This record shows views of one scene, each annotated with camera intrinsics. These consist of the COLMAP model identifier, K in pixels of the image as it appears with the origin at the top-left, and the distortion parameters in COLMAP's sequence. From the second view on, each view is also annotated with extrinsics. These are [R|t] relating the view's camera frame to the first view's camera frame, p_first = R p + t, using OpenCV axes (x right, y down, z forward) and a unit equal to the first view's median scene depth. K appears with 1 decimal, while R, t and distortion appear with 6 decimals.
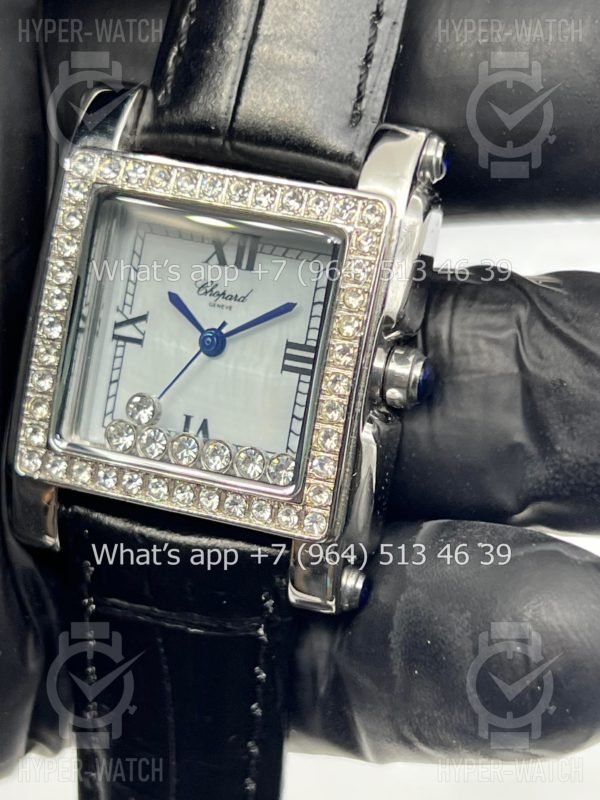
lens RADIAL K [[1863.7, 0, 295.7], [0, 1863.7, 400.6], [0, 0, 1]] dist [0.137151, 0.000000]
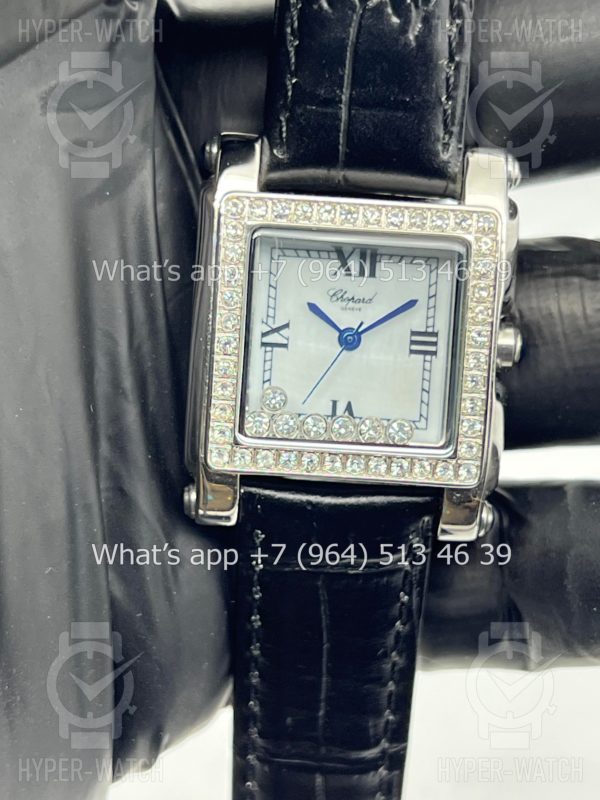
lens RADIAL K [[1863.7, 0, 267.1], [0, 1863.7, 400.0], [0, 0, 1]] dist [0.137151, 0.000000]
pose [[0.953218, -0.140382, 0.267709, -0.432700], [0.125823, 0.989518, 0.070874, -0.085717], [-0.274852, -0.033875, 0.960890, -0.165245]]
